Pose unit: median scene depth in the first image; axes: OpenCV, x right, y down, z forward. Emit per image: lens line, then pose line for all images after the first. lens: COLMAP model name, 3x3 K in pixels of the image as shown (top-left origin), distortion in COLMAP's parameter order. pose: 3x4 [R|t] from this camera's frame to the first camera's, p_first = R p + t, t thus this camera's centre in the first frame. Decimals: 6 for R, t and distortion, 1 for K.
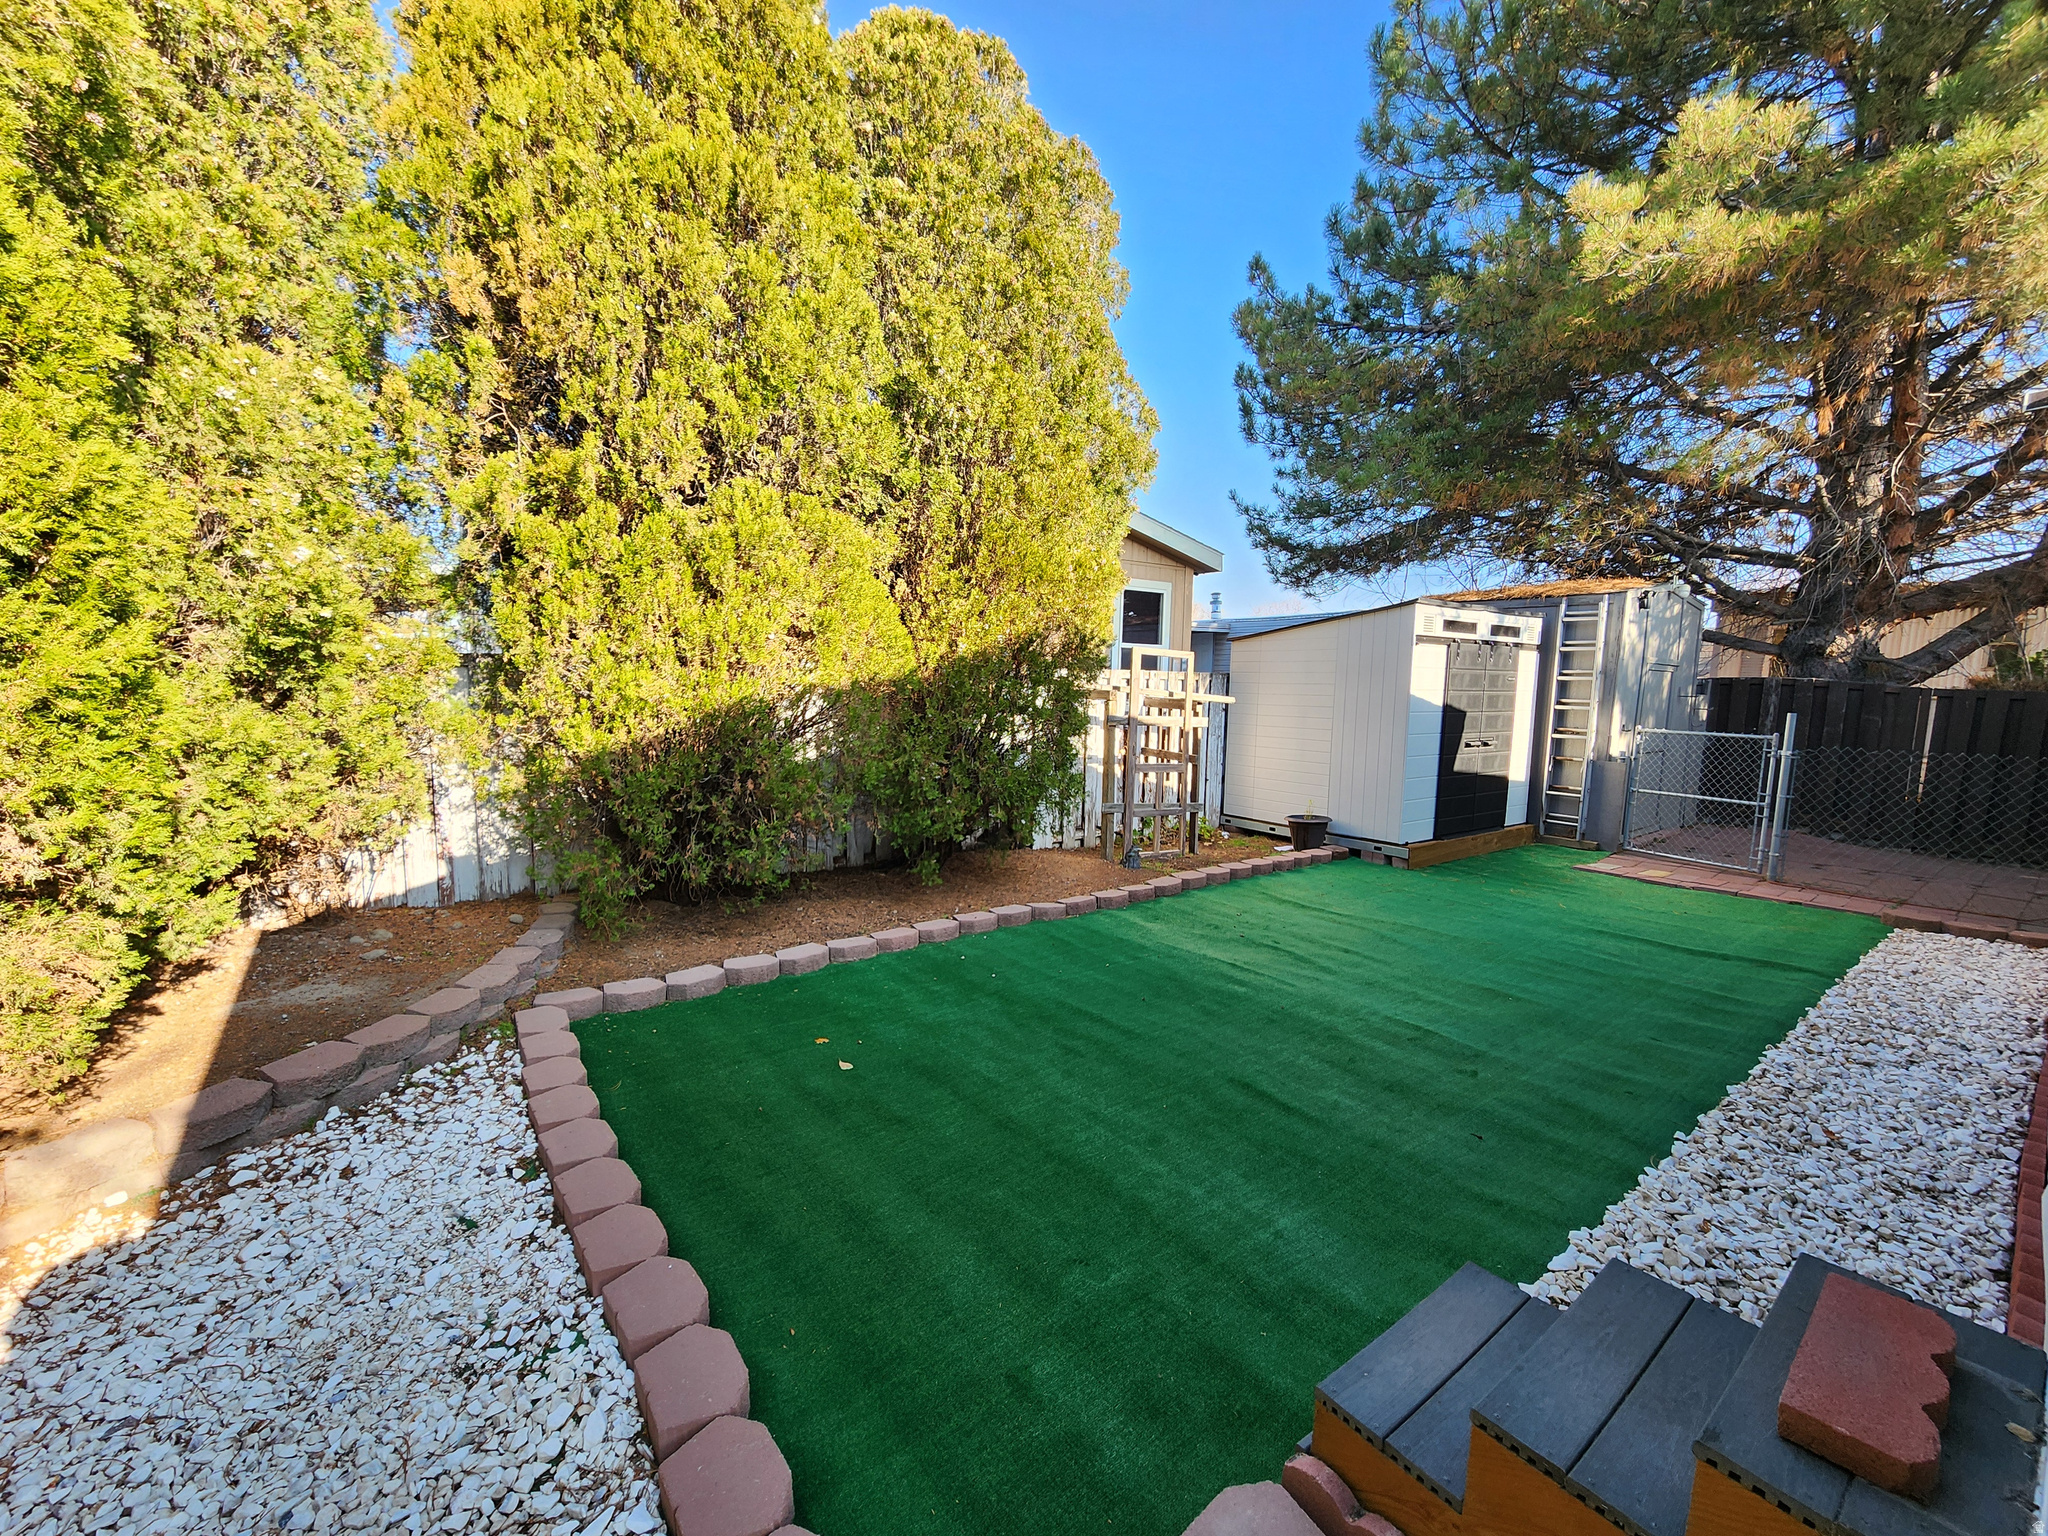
lens RADIAL K [[841.6, 0, 1017.0], [0, 841.6, 768.9], [0, 0, 1]] dist [-0.000867, 0.000000]
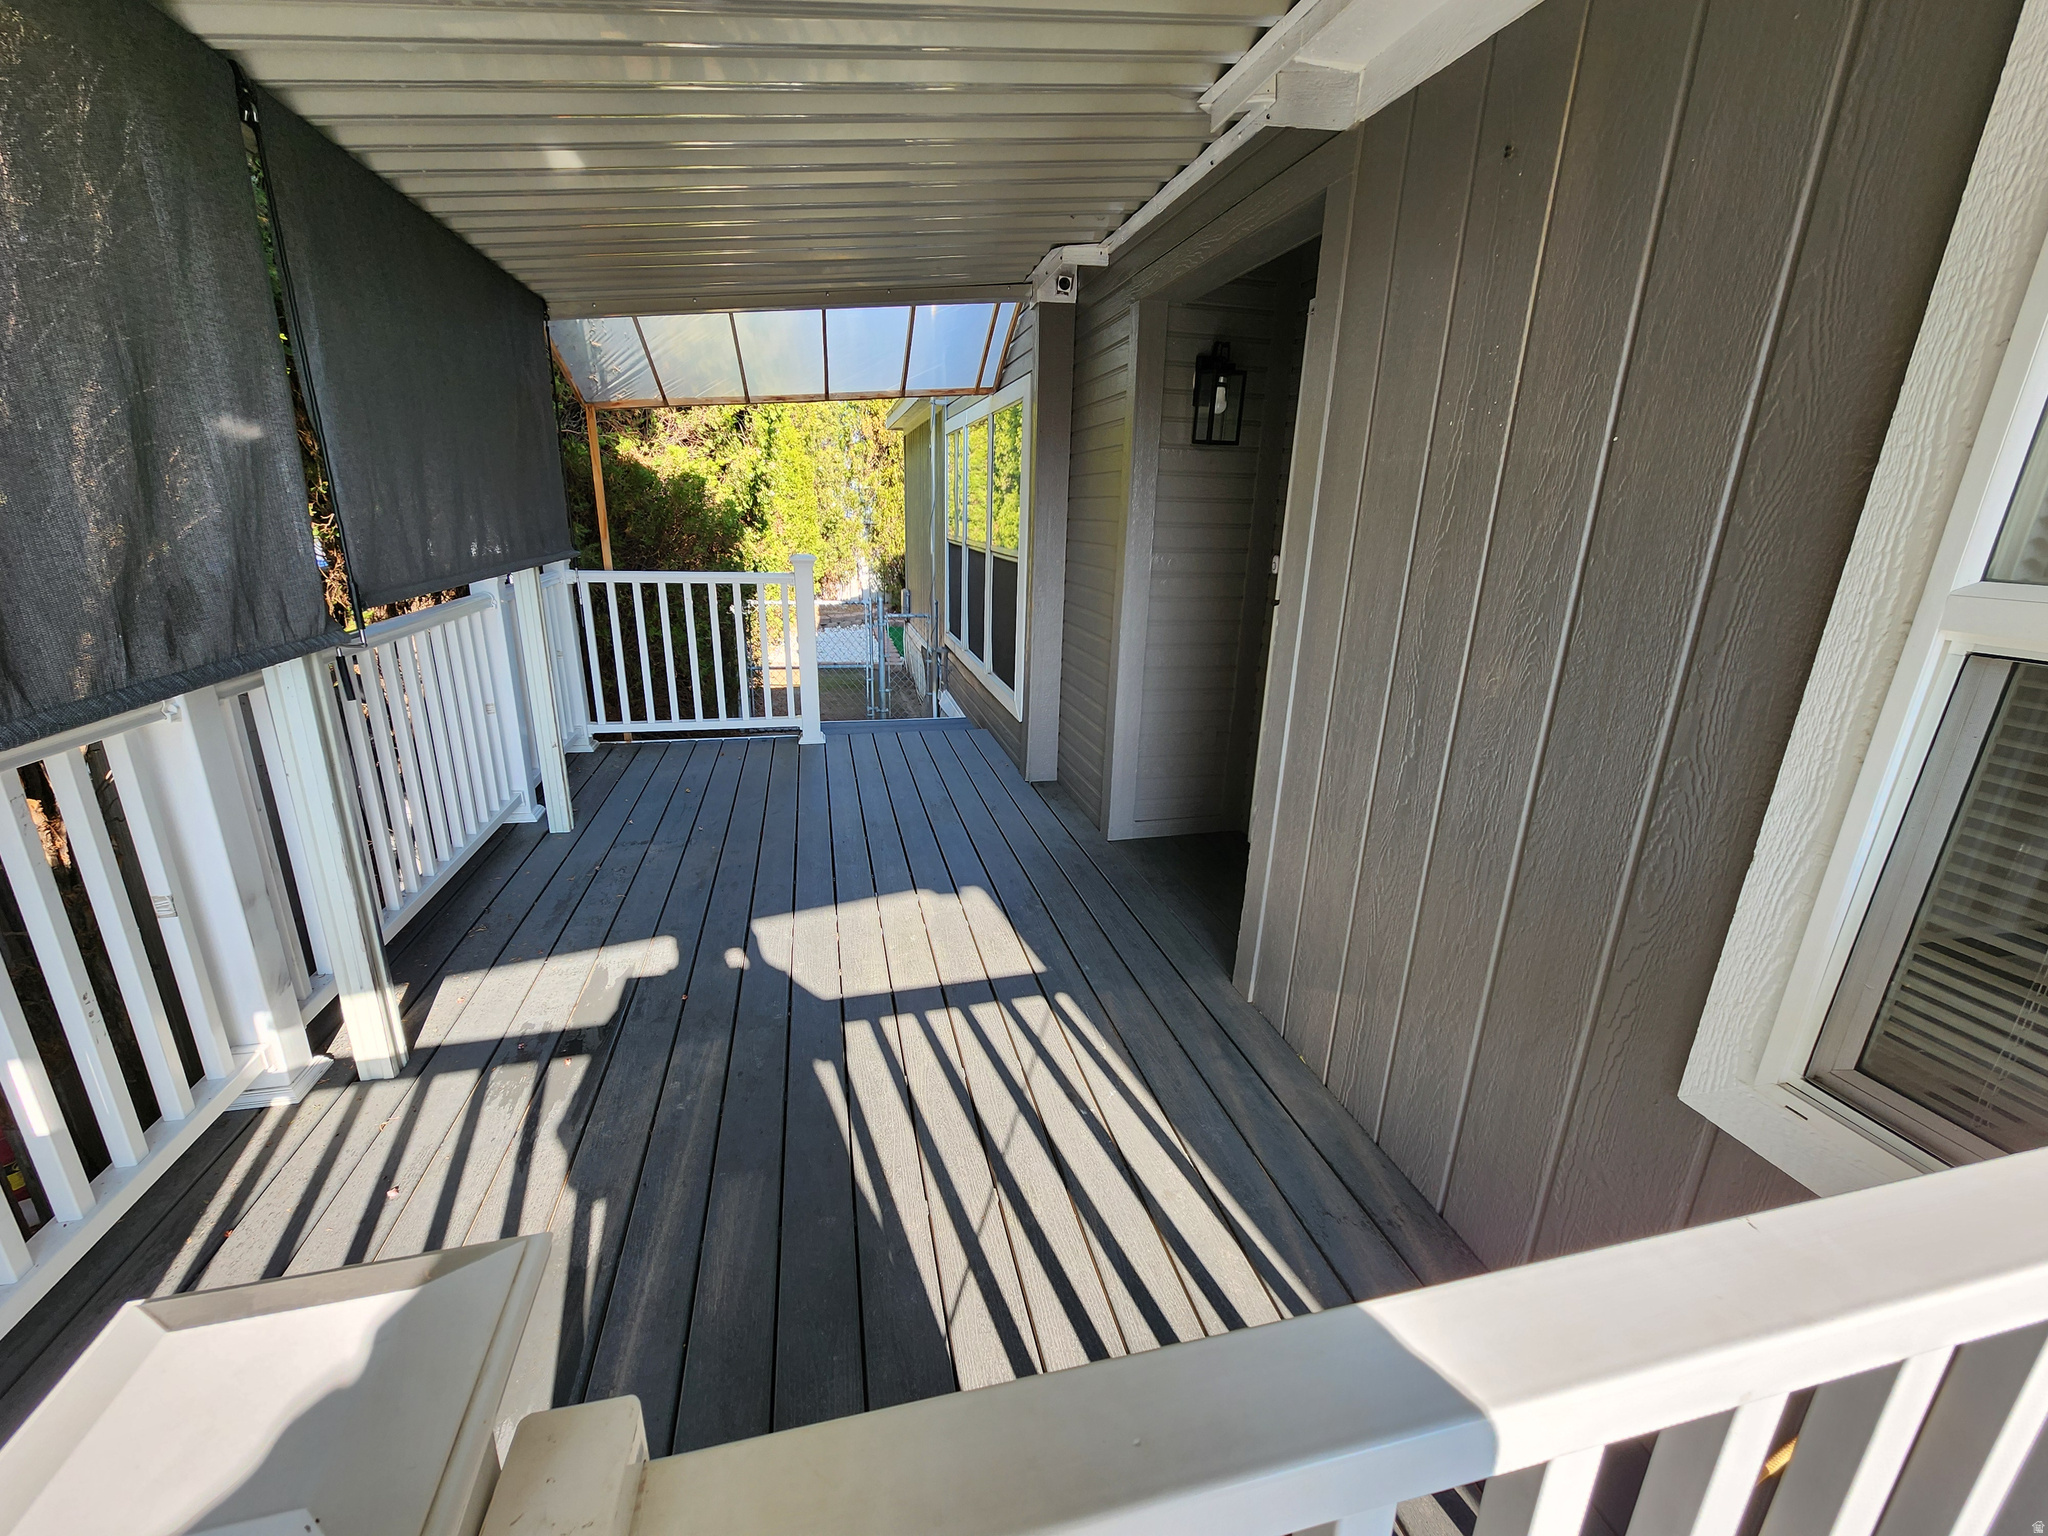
lens RADIAL K [[841.6, 0, 1017.0], [0, 841.6, 768.9], [0, 0, 1]] dist [-0.000867, 0.000000]
pose [[0.903203, 0.142694, -0.404799, 1.377511], [-0.067277, 0.978528, 0.194826, 0.122249], [0.423908, -0.148733, 0.893409, -1.883596]]
